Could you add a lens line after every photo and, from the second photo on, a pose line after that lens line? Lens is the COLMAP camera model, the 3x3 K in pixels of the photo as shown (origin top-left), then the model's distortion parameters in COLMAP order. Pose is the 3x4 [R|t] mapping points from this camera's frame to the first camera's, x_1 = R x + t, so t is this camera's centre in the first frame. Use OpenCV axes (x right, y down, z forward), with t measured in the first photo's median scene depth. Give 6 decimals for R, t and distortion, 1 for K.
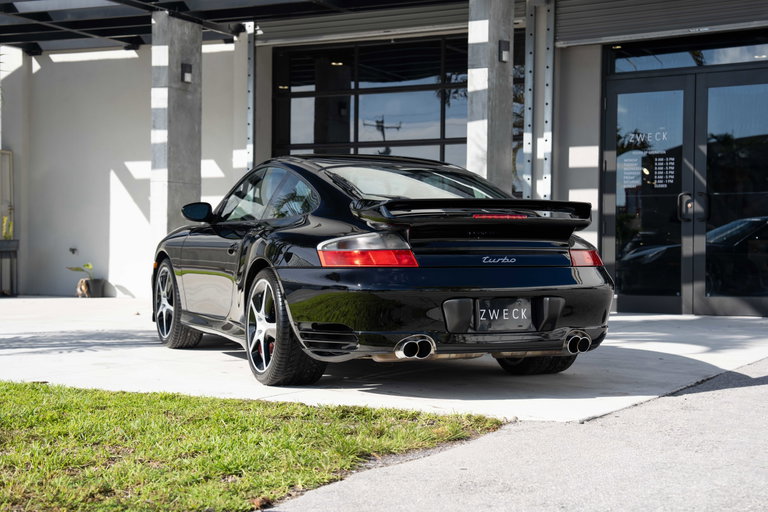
lens RADIAL K [[1323.7, 0, 384.0], [0, 1323.7, 256.0], [0, 0, 1]] dist [0.273217, 0.032310]
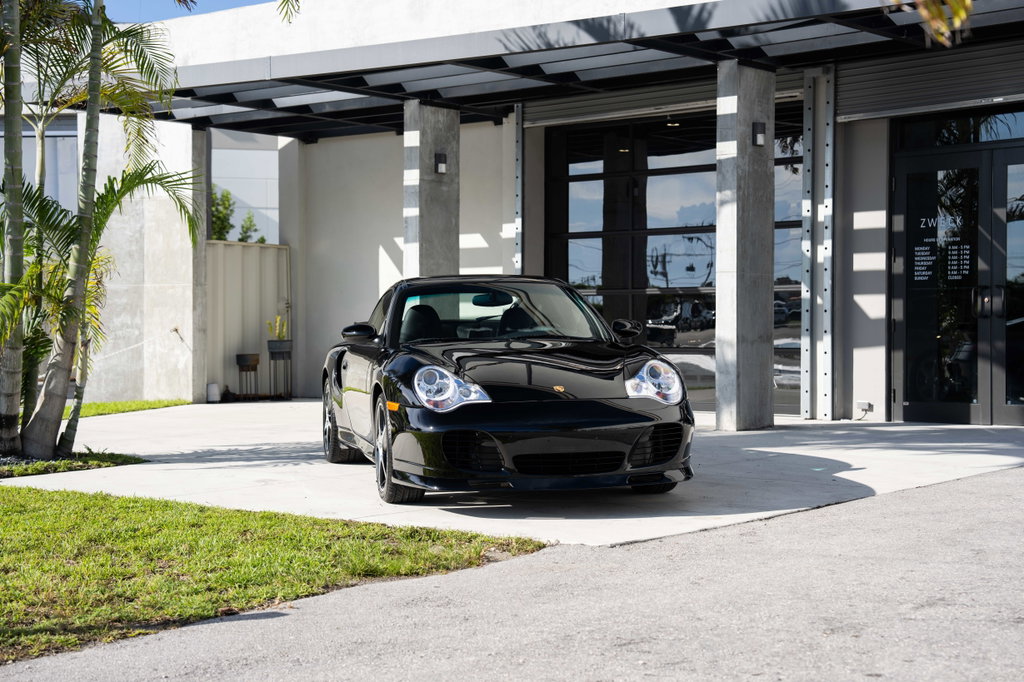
lens RADIAL K [[1644.4, 0, 512.0], [0, 1644.4, 341.0], [0, 0, 1]] dist [0.235514, 0.038603]
pose [[0.978629, -0.008778, -0.205448, 0.155739], [0.010016, 0.999937, 0.004986, -0.020500], [0.205391, -0.006938, 0.978655, -0.134289]]
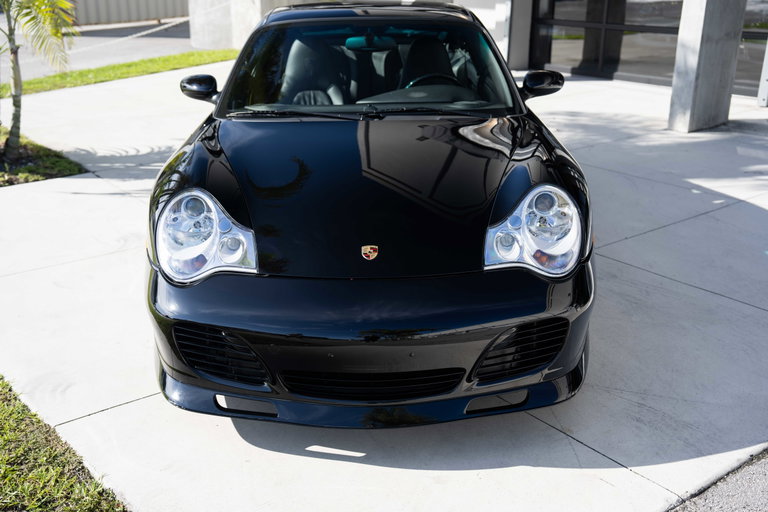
lens RADIAL K [[863.7, 0, 384.0], [0, 863.7, 256.0], [0, 0, 1]] dist [0.086018, 0.021542]
pose [[0.916374, 0.128970, -0.378980, 0.122015], [0.002399, 0.944898, 0.327356, -0.069835], [0.400317, -0.300890, 0.865570, 0.352650]]
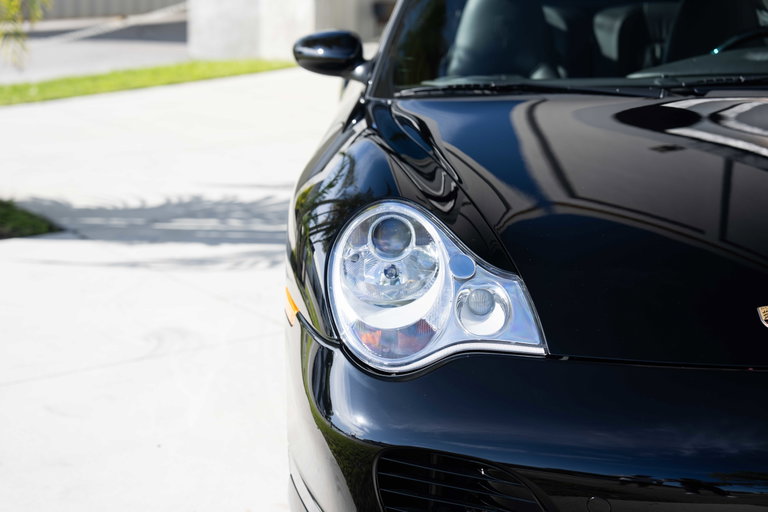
lens RADIAL K [[1450.4, 0, 384.0], [0, 1450.4, 256.0], [0, 0, 1]] dist [0.311660, -0.003434]
pose [[0.896678, 0.098381, -0.431614, 0.068692], [-0.006425, 0.977782, 0.209525, -0.044094], [0.442638, -0.185103, 0.877387, 0.359538]]
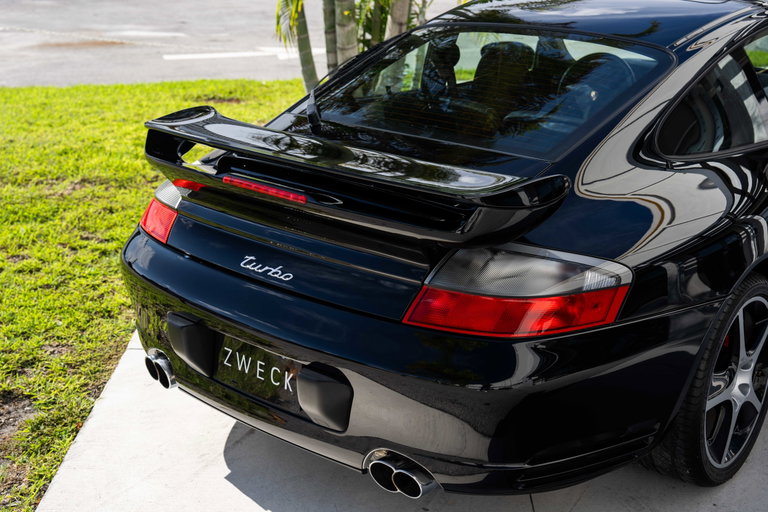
lens RADIAL K [[1002.1, 0, 384.0], [0, 1002.1, 256.0], [0, 0, 1]] dist [0.140071, 0.029741]
pose [[0.456358, 0.284209, -0.843186, 0.228467], [-0.030474, 0.952053, 0.304411, -0.064048], [0.889274, -0.113225, 0.443138, 0.451333]]
